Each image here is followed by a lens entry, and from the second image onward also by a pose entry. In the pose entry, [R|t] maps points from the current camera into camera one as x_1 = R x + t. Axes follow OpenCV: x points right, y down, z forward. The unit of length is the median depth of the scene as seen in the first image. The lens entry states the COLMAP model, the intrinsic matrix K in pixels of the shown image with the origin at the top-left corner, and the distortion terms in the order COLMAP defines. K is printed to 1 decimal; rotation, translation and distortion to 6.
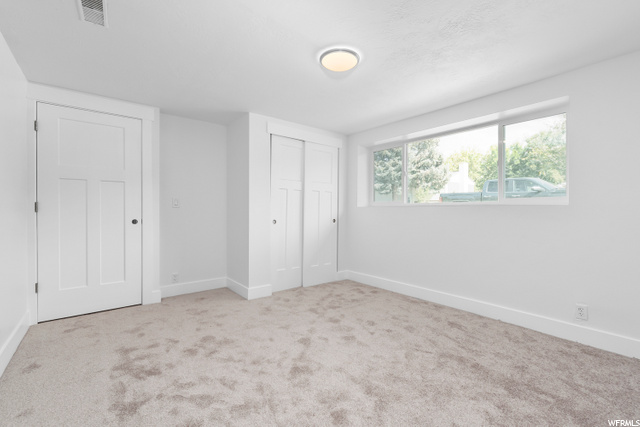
lens RADIAL K [[281.4, 0, 319.3], [0, 281.4, 211.9], [0, 0, 1]] dist [0.002758, 0.000094]
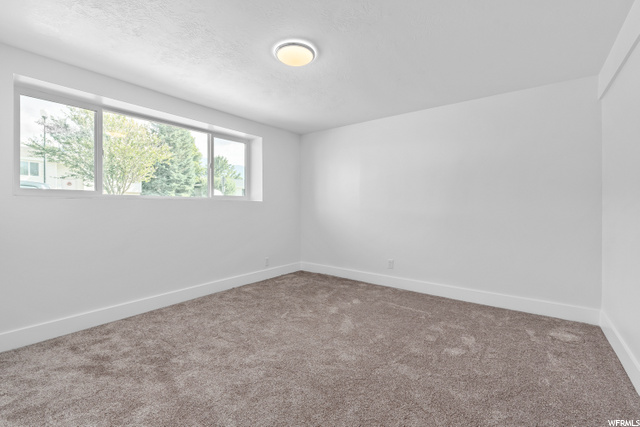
lens RADIAL K [[281.4, 0, 321.4], [0, 281.4, 209.0], [0, 0, 1]] dist [0.002758, 0.000094]
pose [[-0.238676, -0.011790, 0.971028, -0.647193], [0.002148, 0.999917, 0.012669, -0.002533], [-0.971097, 0.005109, -0.238631, 0.807562]]
